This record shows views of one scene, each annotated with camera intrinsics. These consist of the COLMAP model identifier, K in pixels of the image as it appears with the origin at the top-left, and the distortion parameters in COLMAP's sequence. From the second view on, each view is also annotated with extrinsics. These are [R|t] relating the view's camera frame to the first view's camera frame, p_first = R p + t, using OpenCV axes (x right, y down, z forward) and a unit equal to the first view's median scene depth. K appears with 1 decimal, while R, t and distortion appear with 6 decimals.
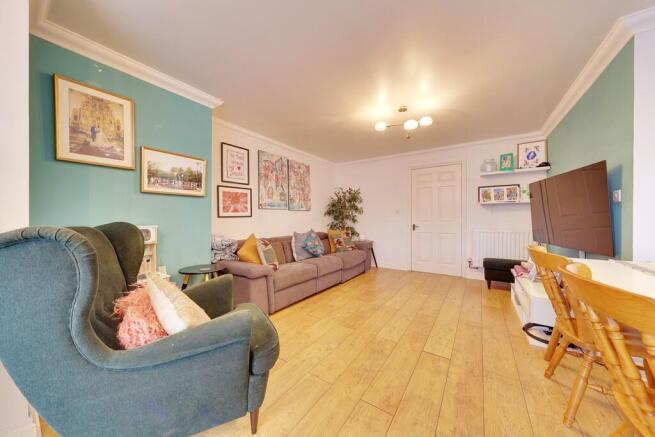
lens RADIAL K [[221.8, 0, 325.6], [0, 221.8, 218.3], [0, 0, 1]] dist [0.012775, 0.000048]
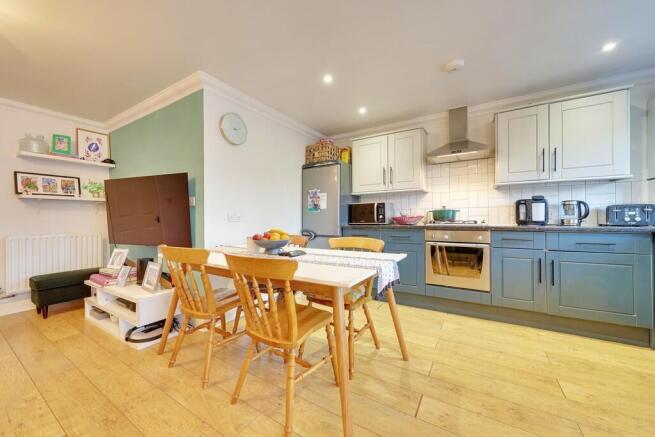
lens RADIAL K [[249.4, 0, 325.6], [0, 249.4, 218.8], [0, 0, 1]] dist [0.002839, 0.000292]
pose [[-0.038670, -0.002037, 0.999250, -0.115651], [0.005227, 0.999984, 0.002241, 0.002840], [-0.999238, 0.005309, -0.038659, 0.158613]]
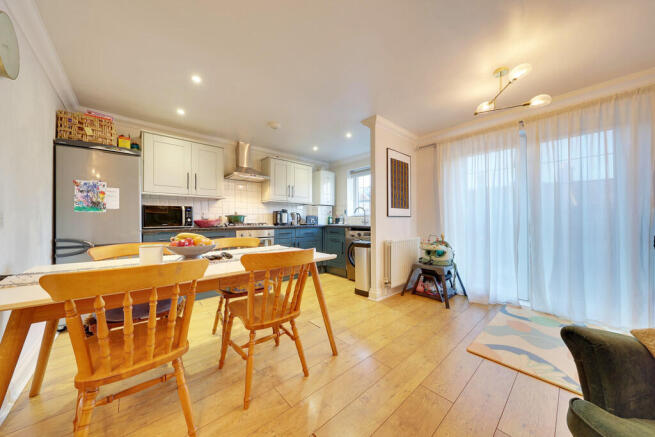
lens RADIAL K [[221.8, 0, 325.0], [0, 221.8, 219.8], [0, 0, 1]] dist [0.012775, 0.000048]
pose [[-0.968436, 0.003551, 0.249237, 0.121754], [0.002331, 0.999984, -0.005191, 0.003838], [-0.249251, -0.004446, -0.968429, 0.705680]]
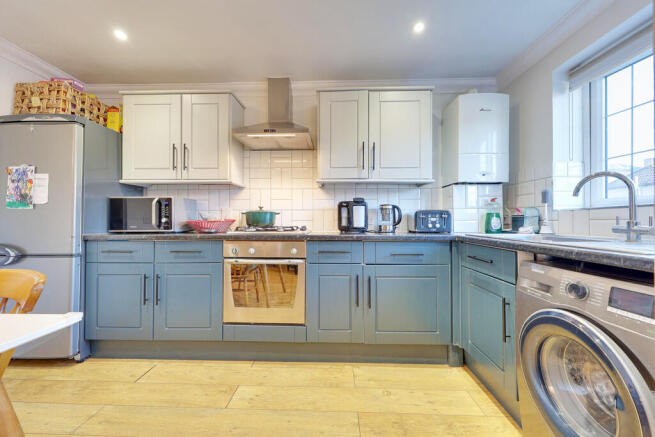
lens RADIAL K [[249.4, 0, 326.5], [0, 249.4, 218.1], [0, 0, 1]] dist [0.002839, 0.000292]
pose [[-0.533049, 0.008087, 0.846046, 0.154359], [-0.005083, 0.999906, -0.012761, -0.001091], [-0.846069, -0.011103, -0.532958, -0.142837]]
